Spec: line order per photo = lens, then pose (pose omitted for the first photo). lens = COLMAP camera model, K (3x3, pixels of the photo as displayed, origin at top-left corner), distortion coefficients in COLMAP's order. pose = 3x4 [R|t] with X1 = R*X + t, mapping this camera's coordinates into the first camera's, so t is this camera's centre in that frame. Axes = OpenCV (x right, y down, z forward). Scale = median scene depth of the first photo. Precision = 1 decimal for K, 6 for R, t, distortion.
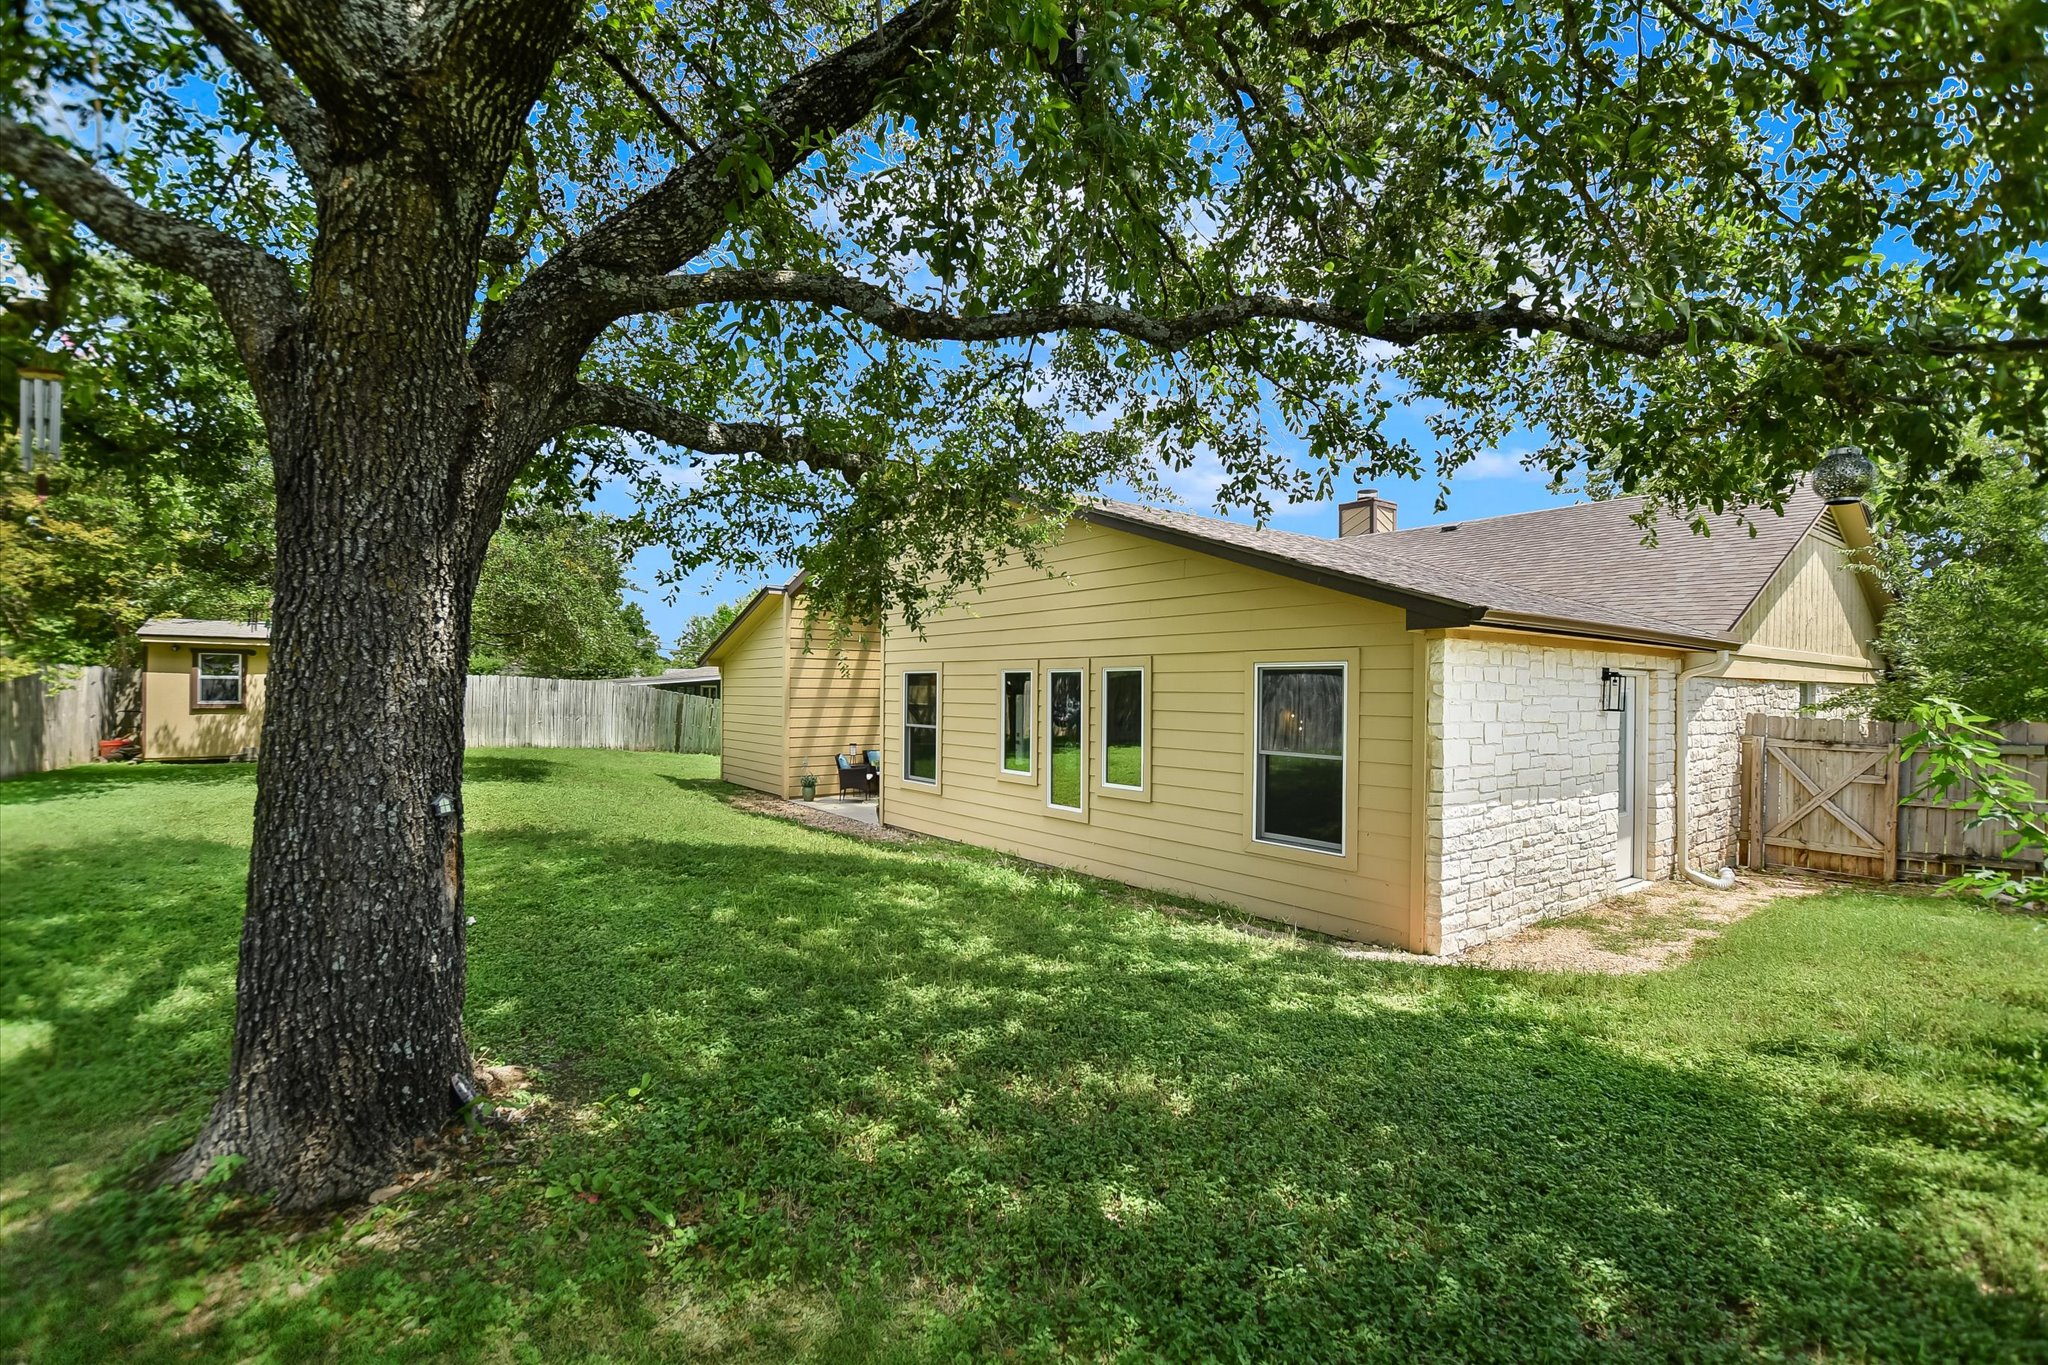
lens RADIAL K [[937.5, 0, 1028.7], [0, 937.5, 678.6], [0, 0, 1]] dist [-0.018089, 0.000129]
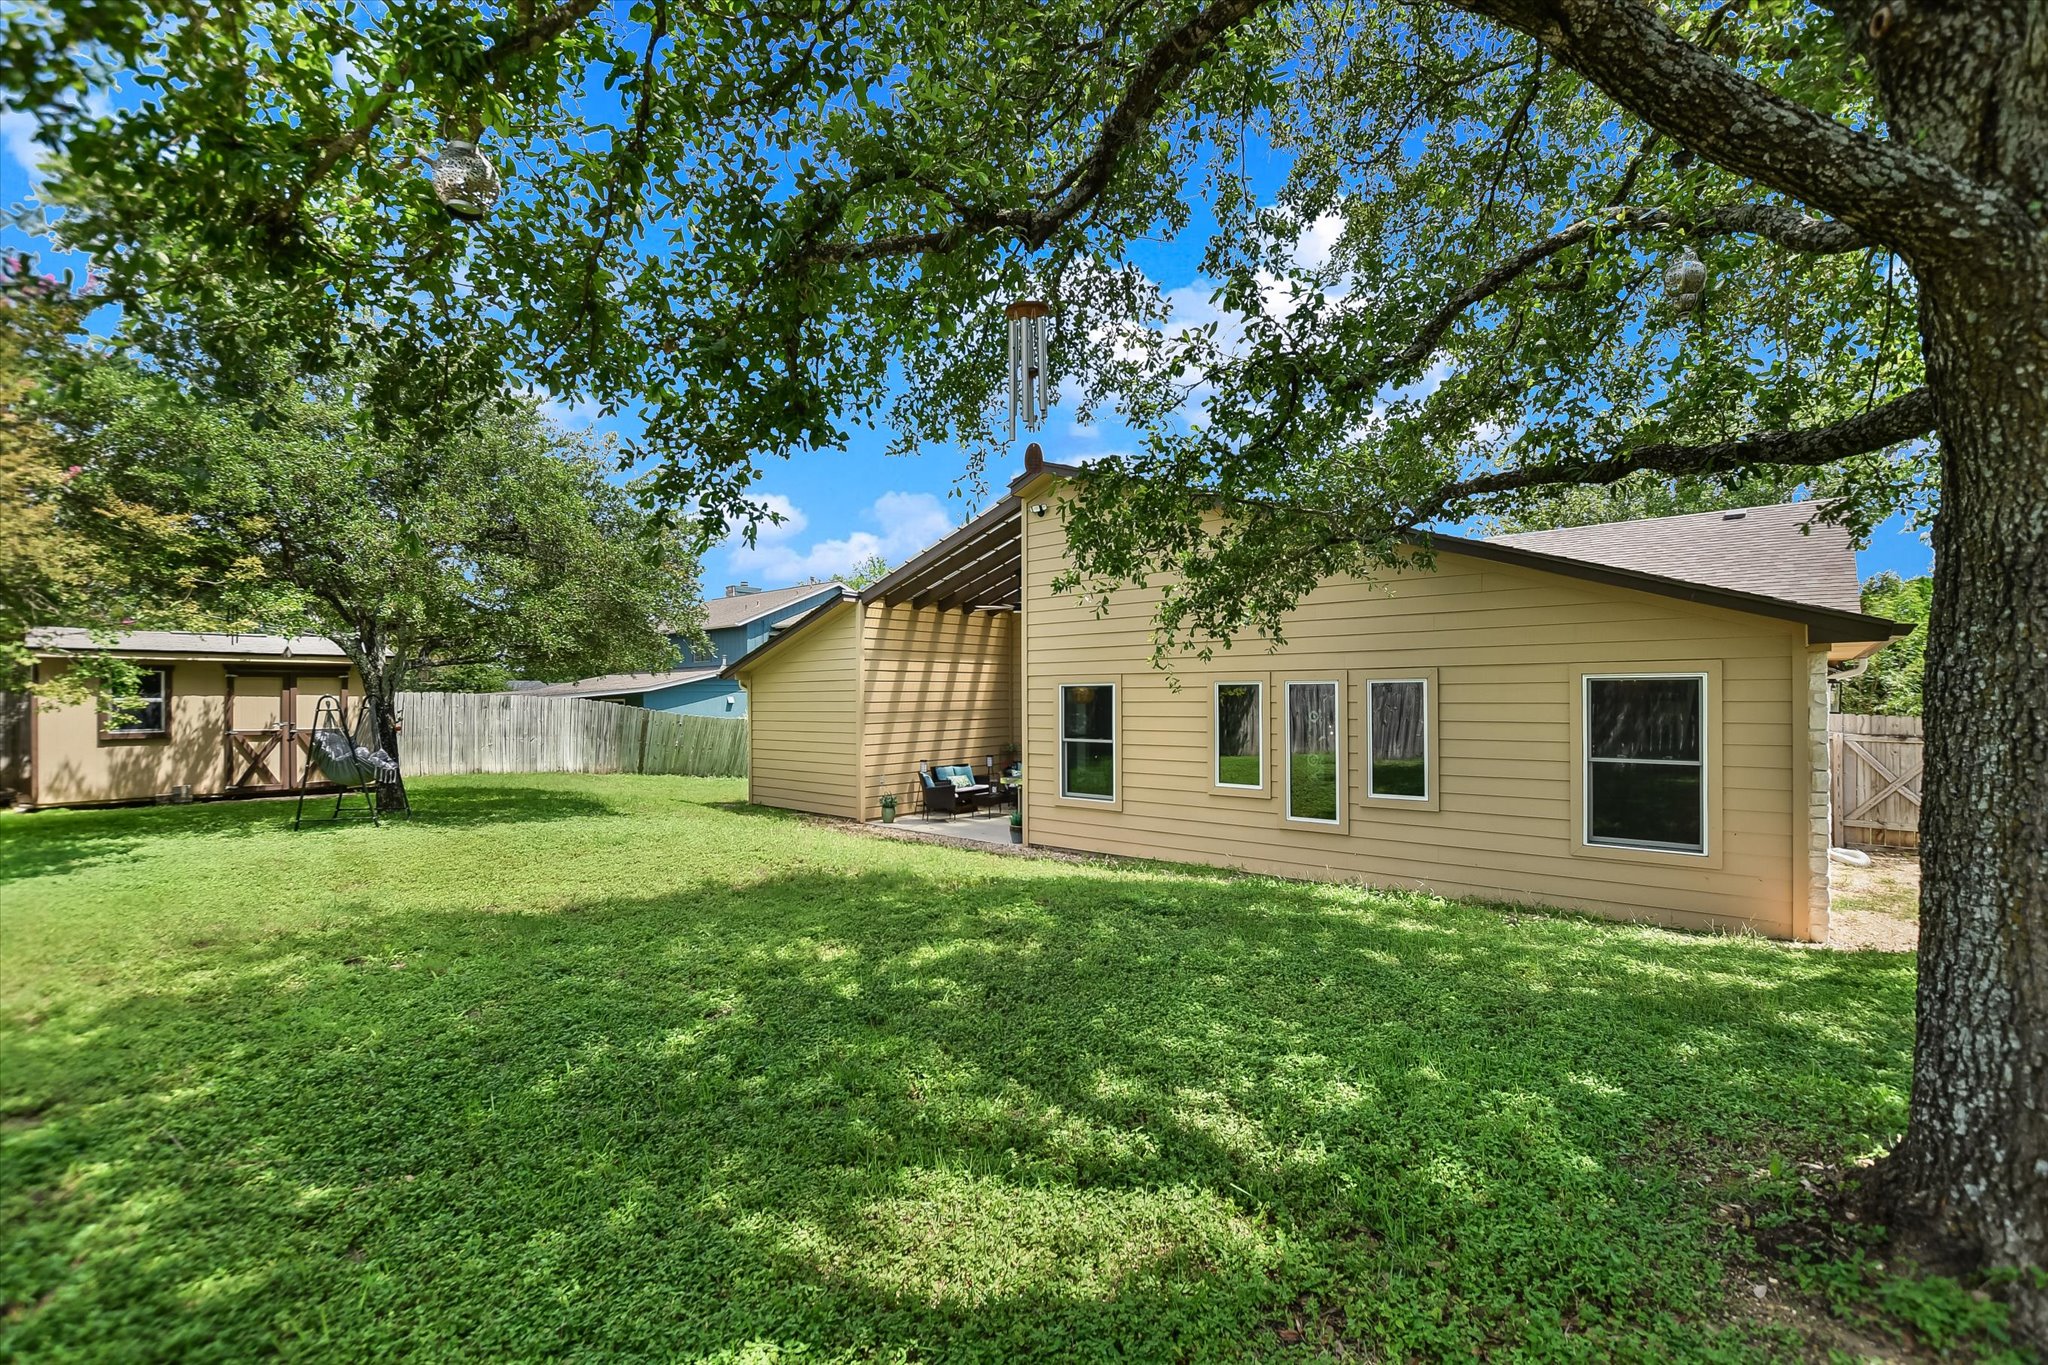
lens RADIAL K [[937.5, 0, 1025.7], [0, 937.5, 694.3], [0, 0, 1]] dist [-0.018089, 0.000129]
pose [[0.980584, -0.014656, 0.195551, -0.421905], [0.012543, 0.999849, 0.012040, -0.010831], [-0.195698, -0.009354, 0.980620, 0.079870]]
